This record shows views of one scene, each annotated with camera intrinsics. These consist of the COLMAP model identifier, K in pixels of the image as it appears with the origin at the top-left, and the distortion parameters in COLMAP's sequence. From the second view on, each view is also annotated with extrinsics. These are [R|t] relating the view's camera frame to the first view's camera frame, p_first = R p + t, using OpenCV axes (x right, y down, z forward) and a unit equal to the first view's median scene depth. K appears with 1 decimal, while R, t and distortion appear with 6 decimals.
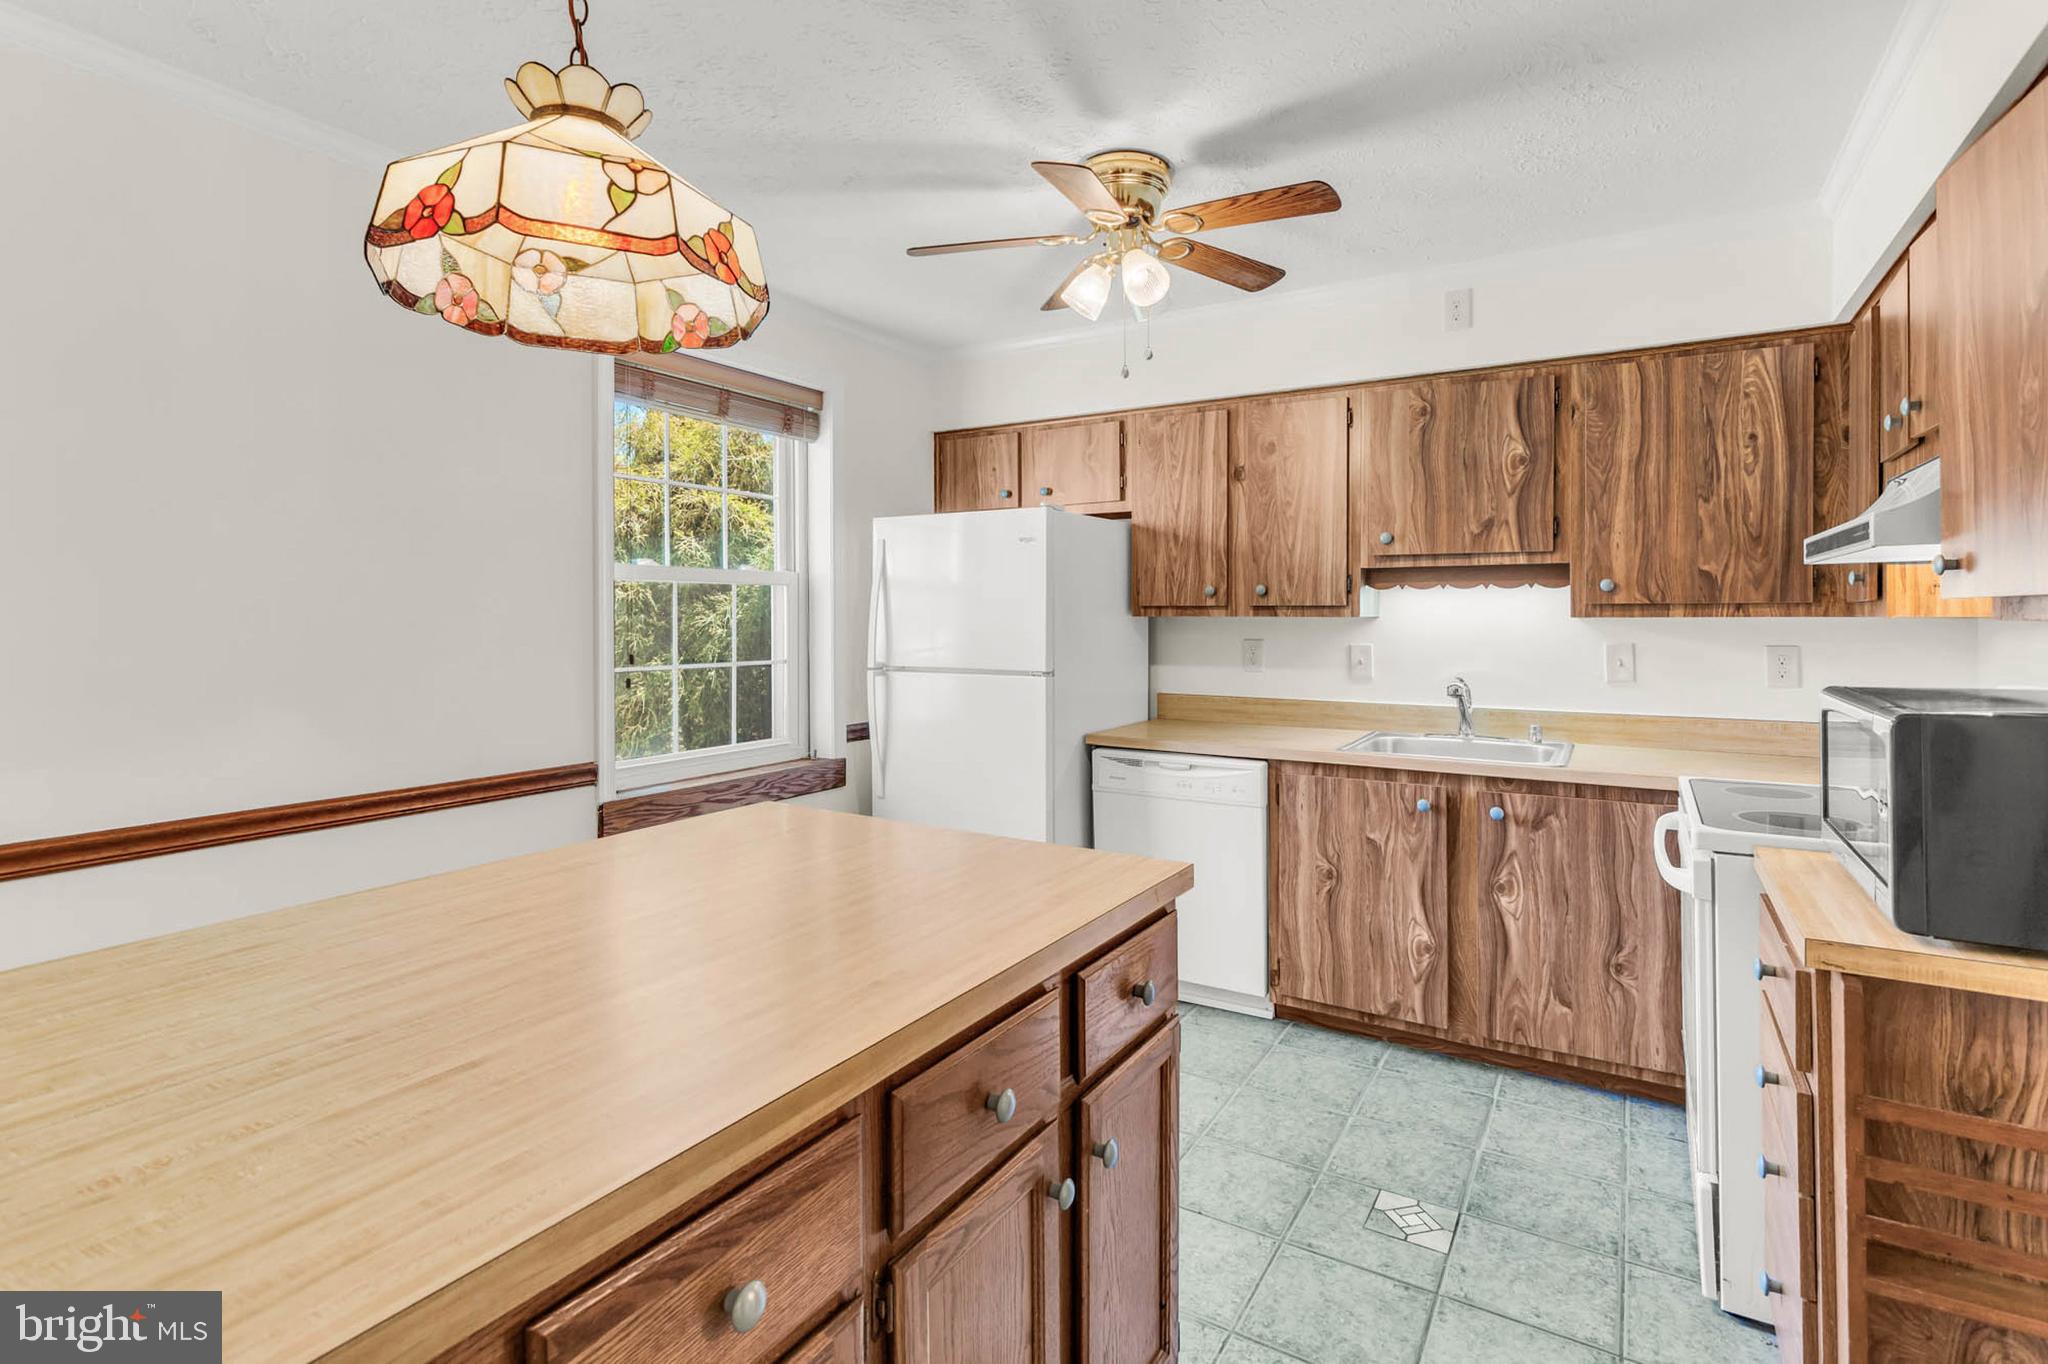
lens RADIAL K [[1011.0, 0, 1026.6], [0, 1011.0, 616.5], [0, 0, 1]] dist [-0.001683, -0.000128]
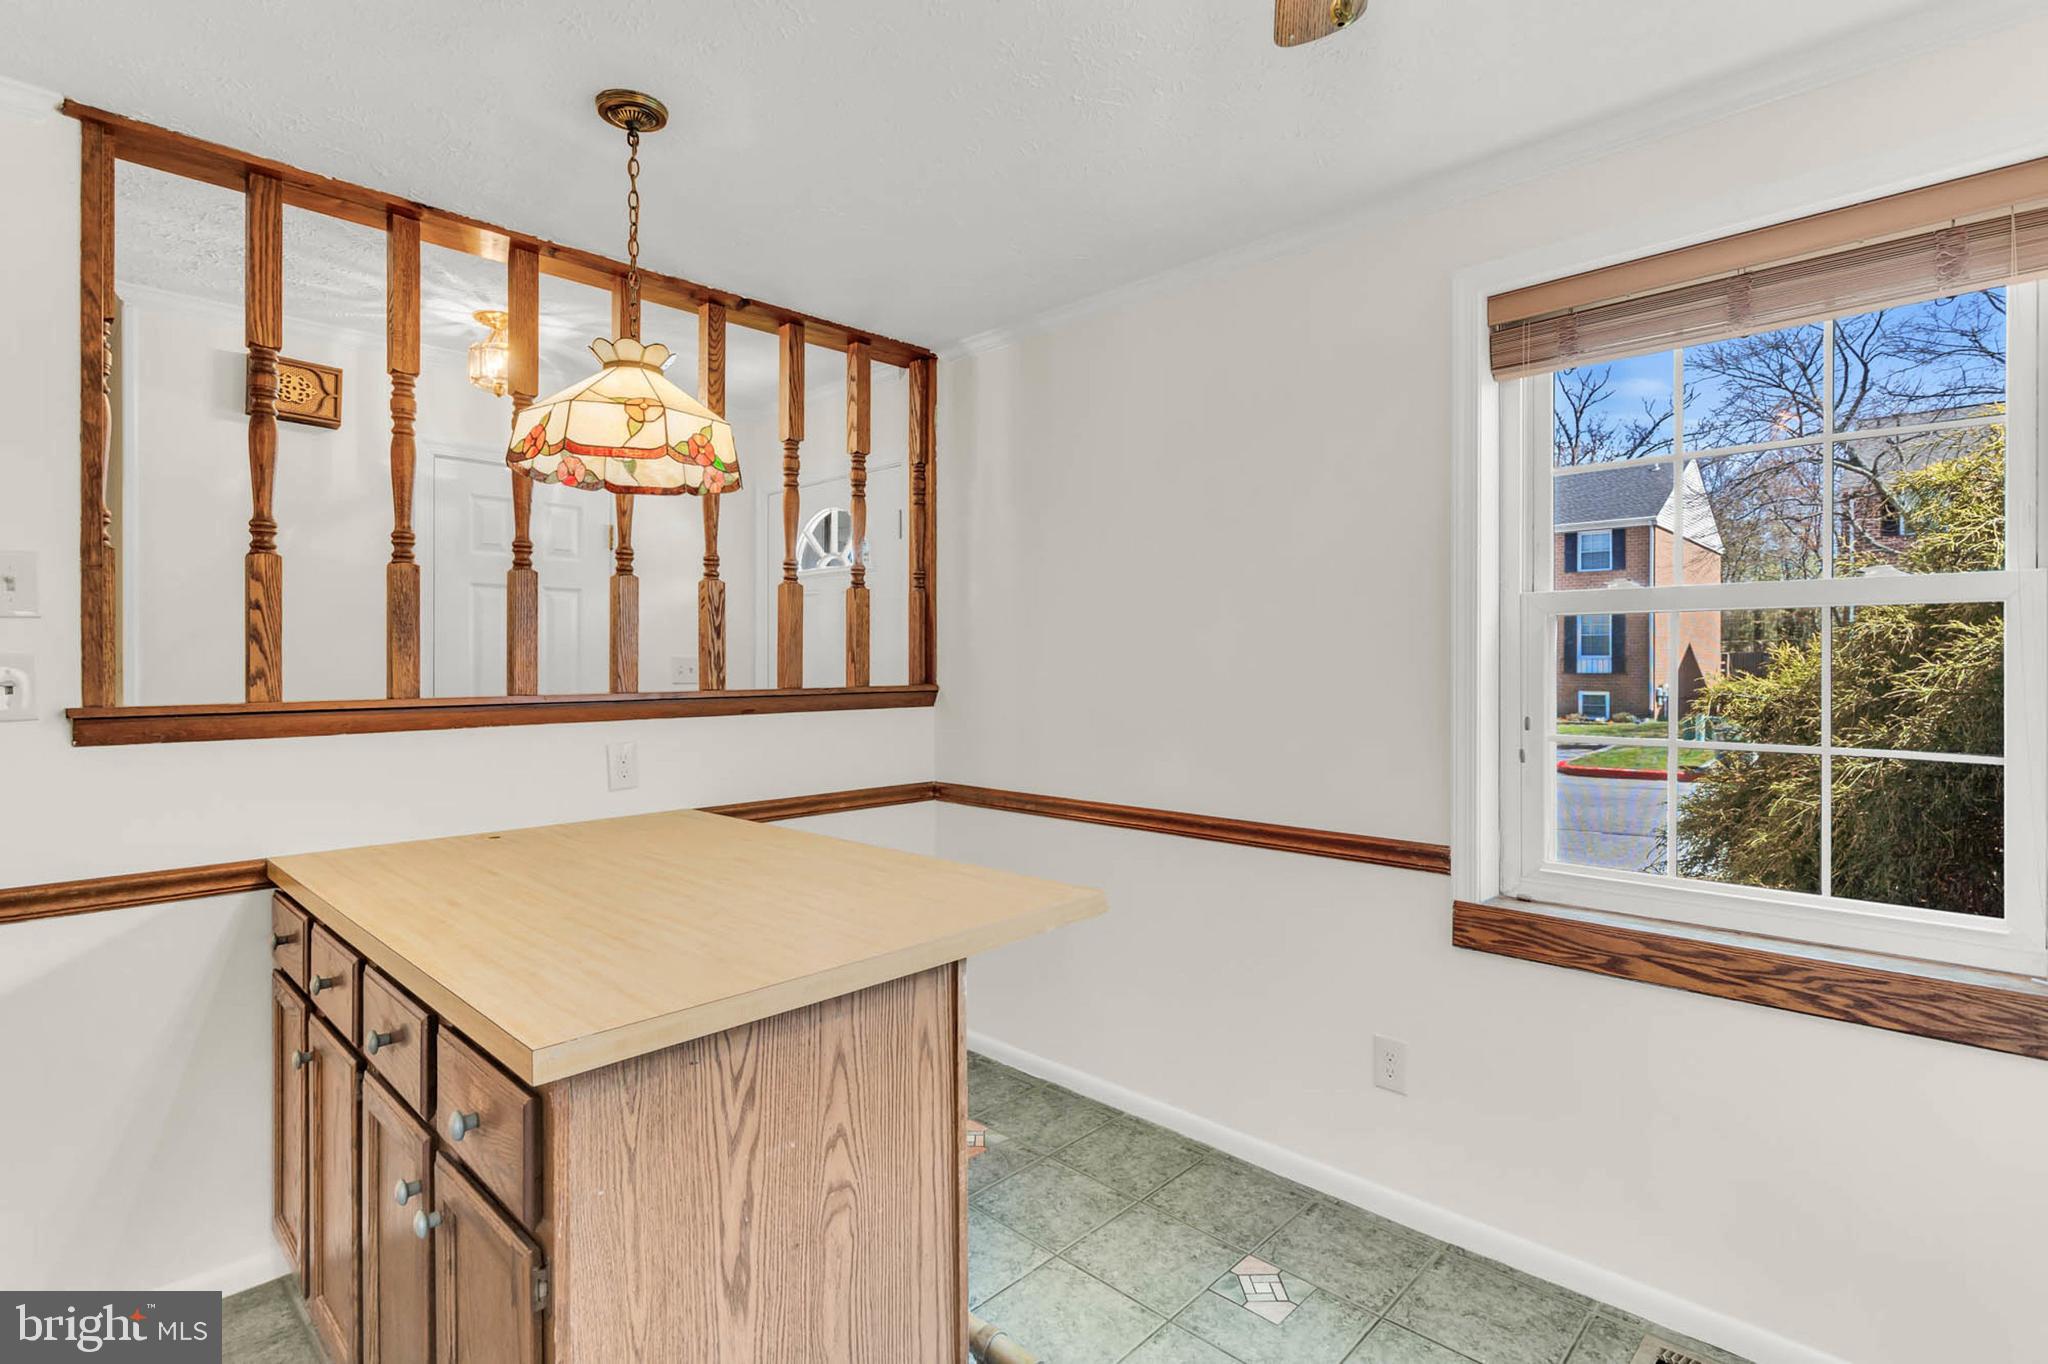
lens RADIAL K [[1025.4, 0, 1030.0], [0, 1025.4, 656.8], [0, 0, 1]] dist [0.001150, 0.000340]
pose [[-0.241272, 0.000202, -0.970458, 0.373944], [0.005287, 0.999985, -0.001106, -0.006308], [0.970443, -0.005398, -0.241269, 0.741611]]
